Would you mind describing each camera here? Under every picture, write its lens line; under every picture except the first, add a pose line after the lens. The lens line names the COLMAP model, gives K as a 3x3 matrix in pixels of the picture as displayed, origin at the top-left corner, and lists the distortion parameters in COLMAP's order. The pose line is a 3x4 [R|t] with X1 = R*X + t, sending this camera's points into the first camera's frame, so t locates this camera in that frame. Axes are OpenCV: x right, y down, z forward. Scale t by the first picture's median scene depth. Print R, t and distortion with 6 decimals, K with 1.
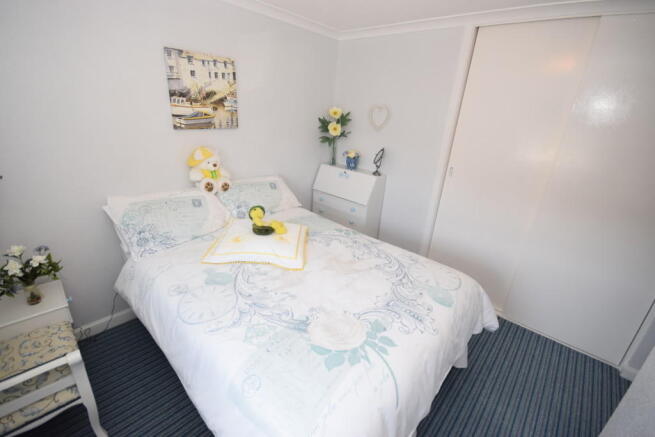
lens RADIAL K [[289.5, 0, 326.0], [0, 289.5, 217.3], [0, 0, 1]] dist [-0.002787, 0.000215]
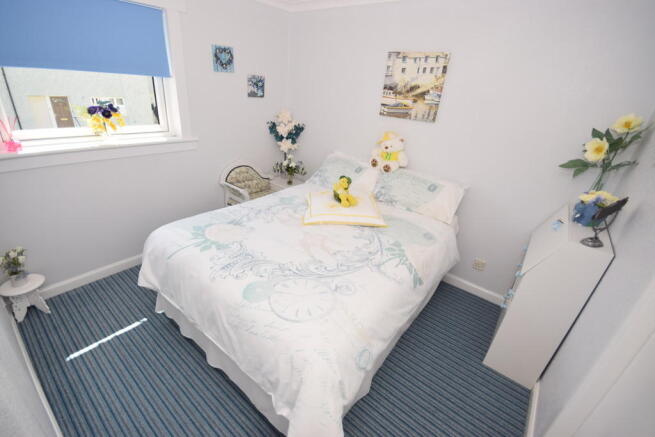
lens RADIAL K [[289.5, 0, 325.3], [0, 289.5, 218.9], [0, 0, 1]] dist [-0.002787, 0.000215]
pose [[0.065119, 0.376261, -0.924223, 0.833182], [-0.421530, 0.849866, 0.316290, -0.210225], [0.904473, 0.368992, 0.213948, 0.656447]]
